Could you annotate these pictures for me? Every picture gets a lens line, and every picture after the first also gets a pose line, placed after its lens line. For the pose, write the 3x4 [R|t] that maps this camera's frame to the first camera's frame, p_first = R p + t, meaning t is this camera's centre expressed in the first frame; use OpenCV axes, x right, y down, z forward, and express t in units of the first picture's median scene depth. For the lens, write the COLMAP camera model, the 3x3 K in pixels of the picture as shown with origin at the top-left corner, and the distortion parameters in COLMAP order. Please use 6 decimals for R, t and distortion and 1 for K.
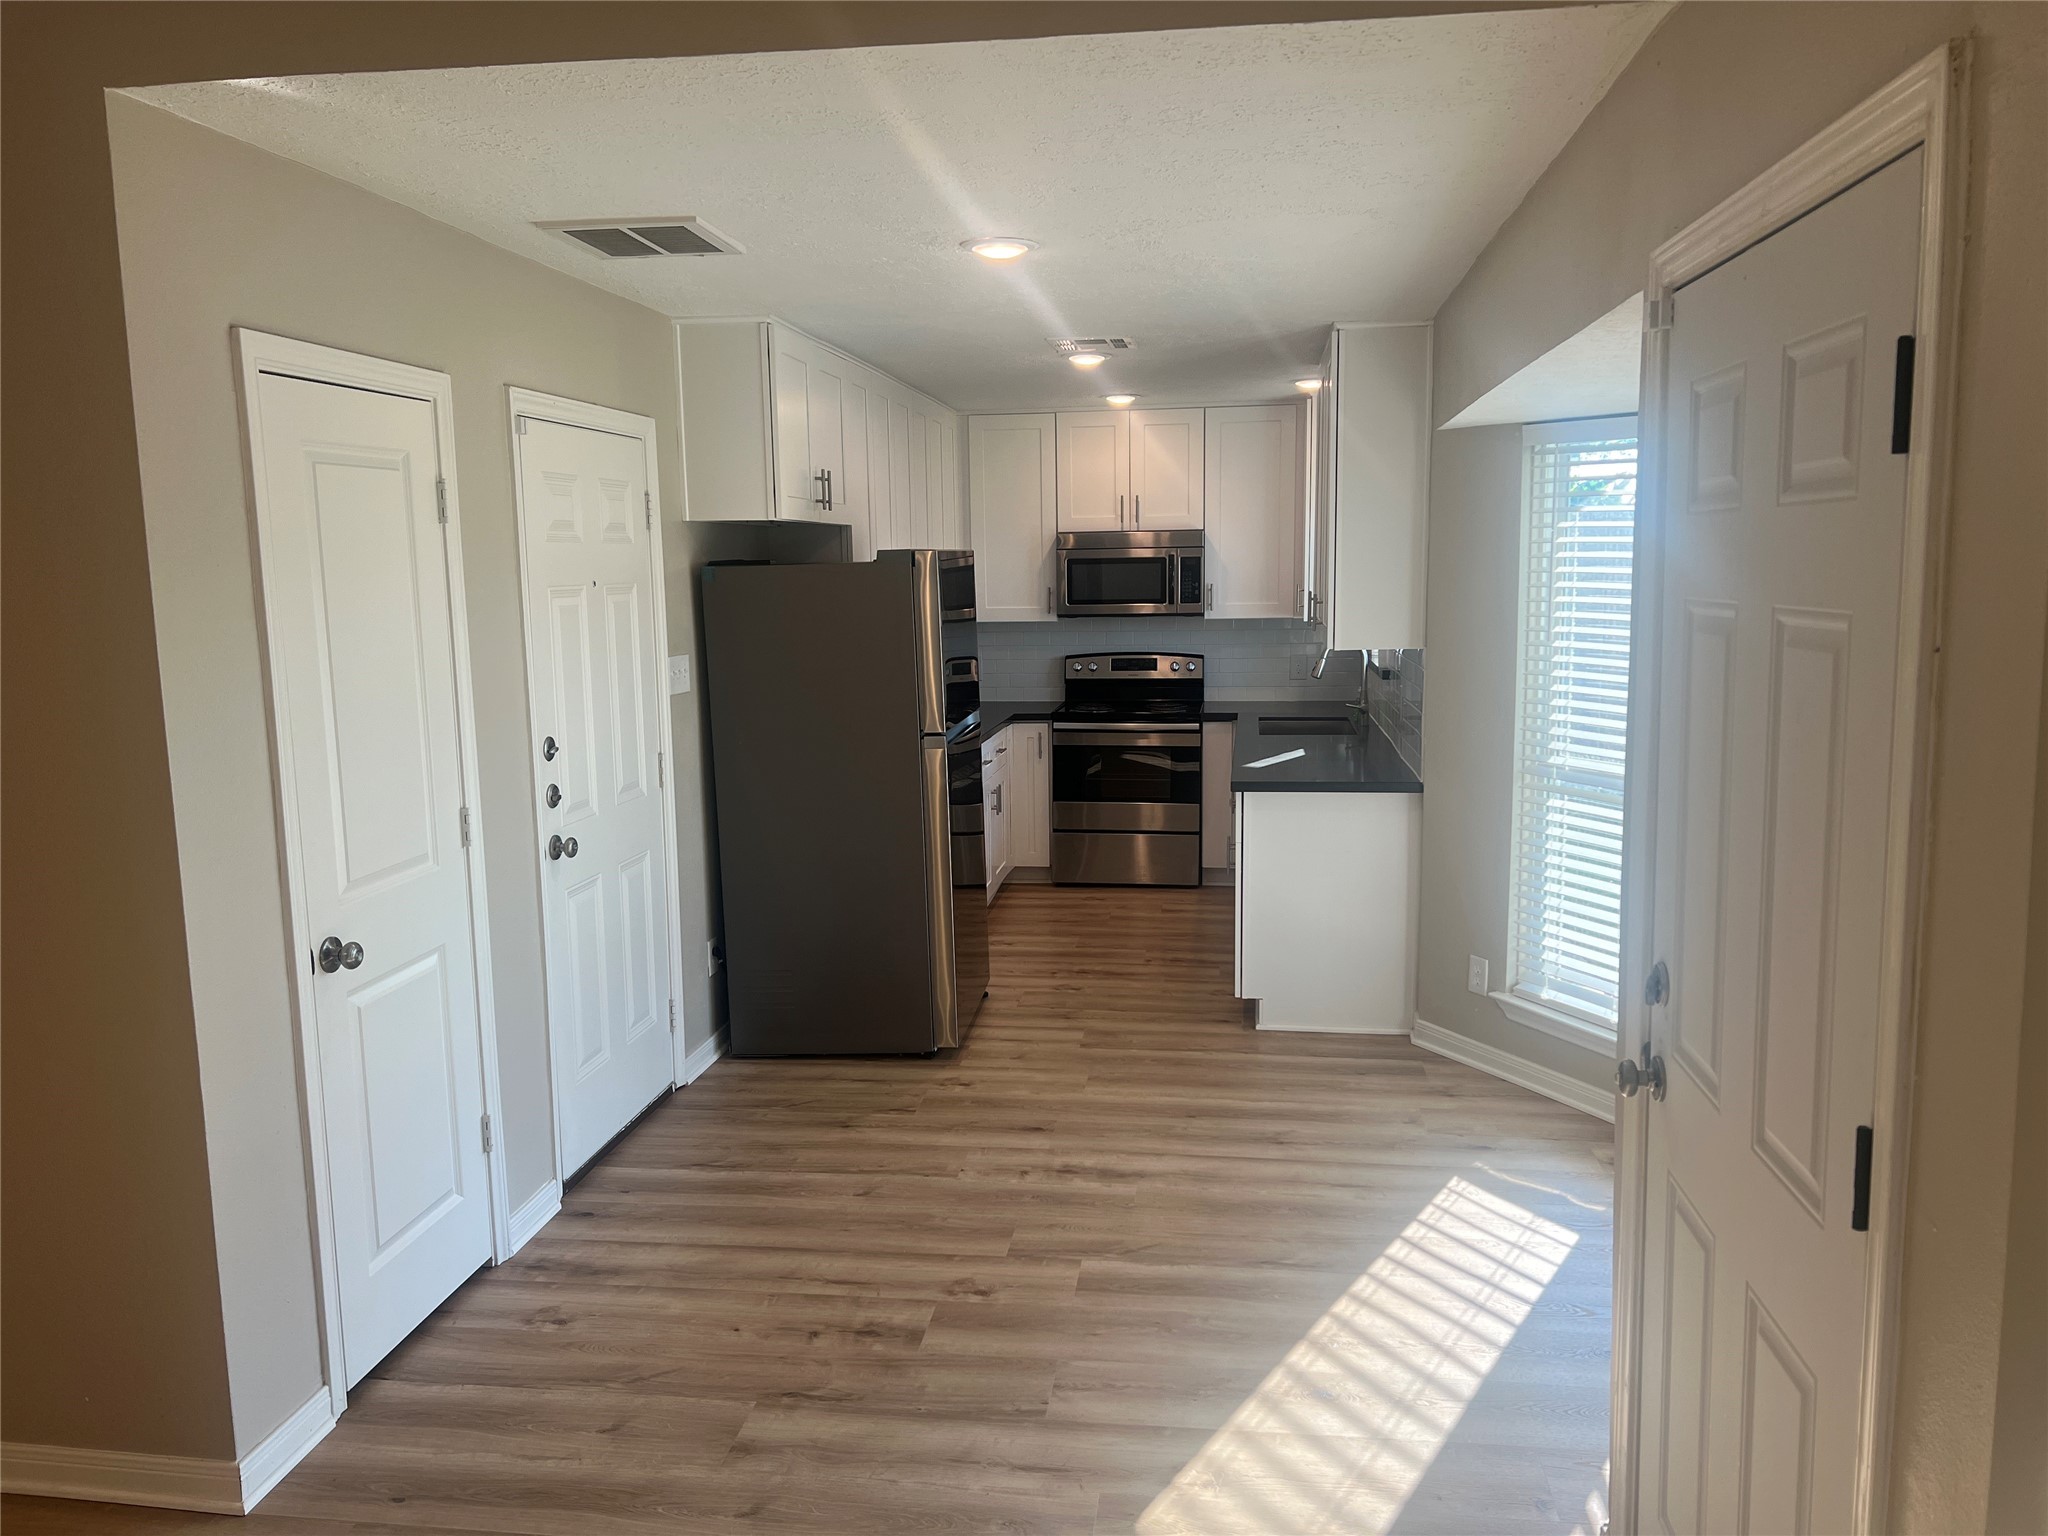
lens RADIAL K [[1577.7, 0, 1022.6], [0, 1577.7, 763.5], [0, 0, 1]] dist [0.059664, -0.069695]
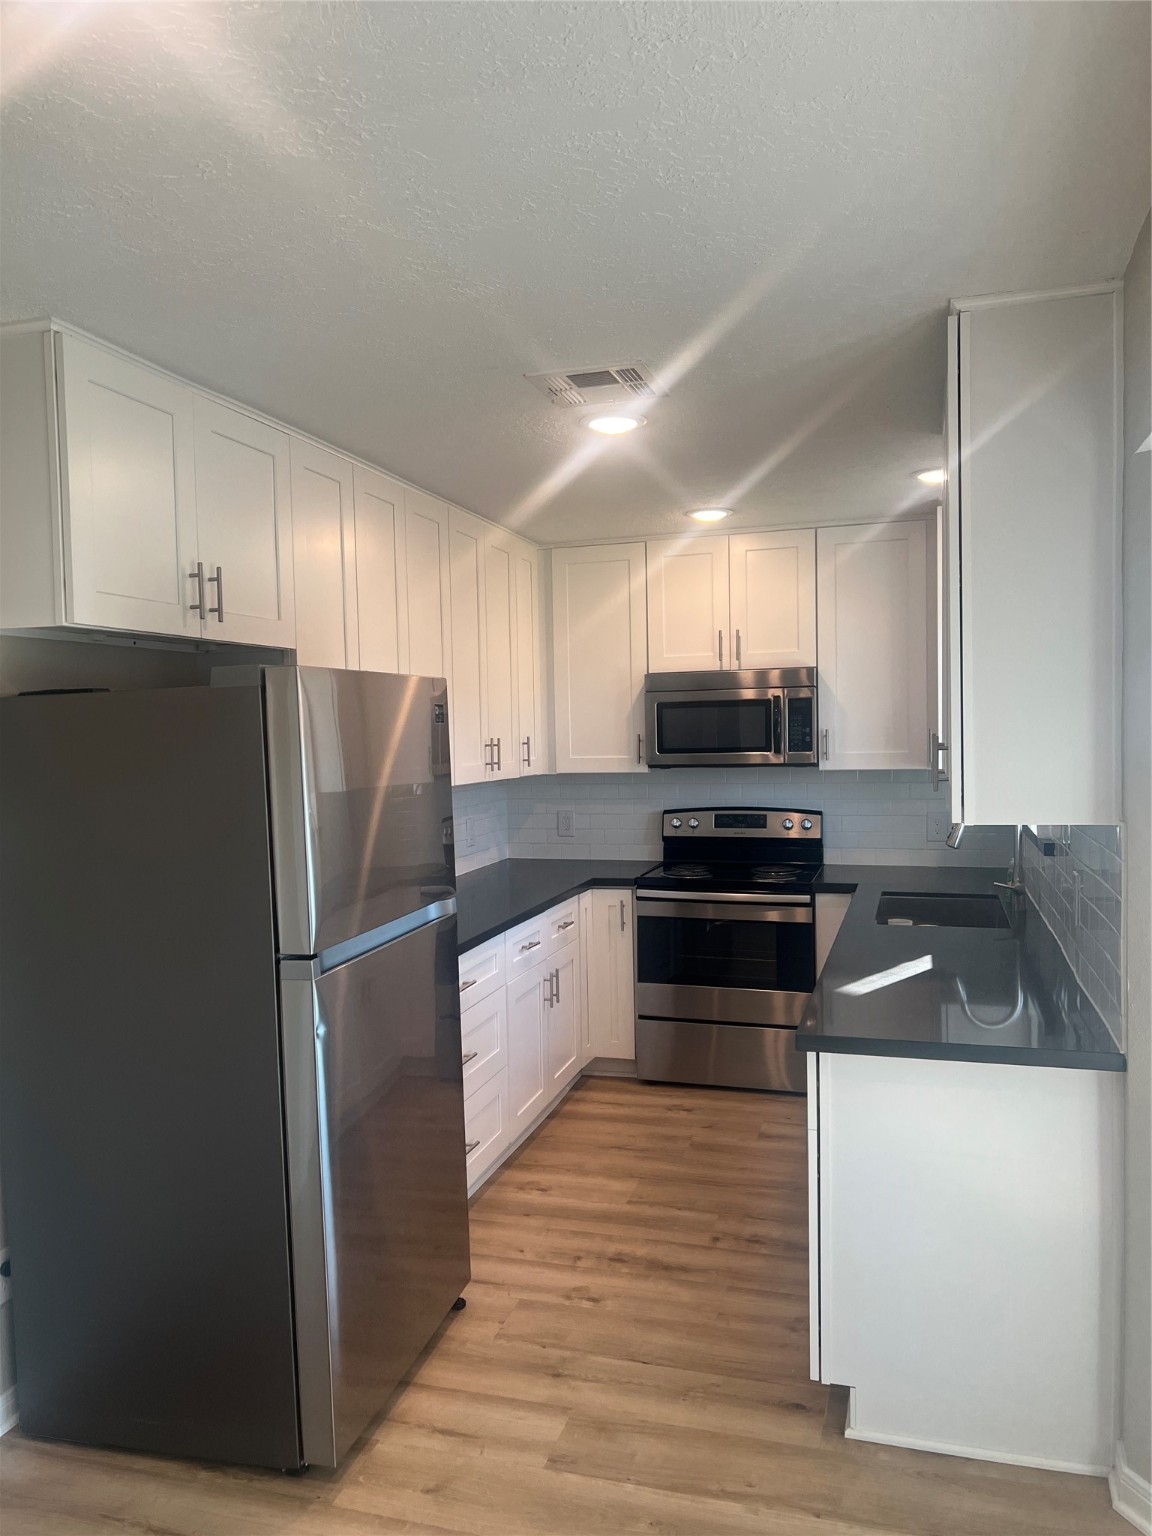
lens RADIAL K [[1183.3, 0, 542.1], [0, 1183.3, 758.3], [0, 0, 1]] dist [0.059664, -0.069695]
pose [[0.985404, -0.000008, -0.170233, 0.077844], [-0.016394, 0.995348, -0.094945, -0.034900], [0.169442, 0.096350, 0.980819, 0.348900]]
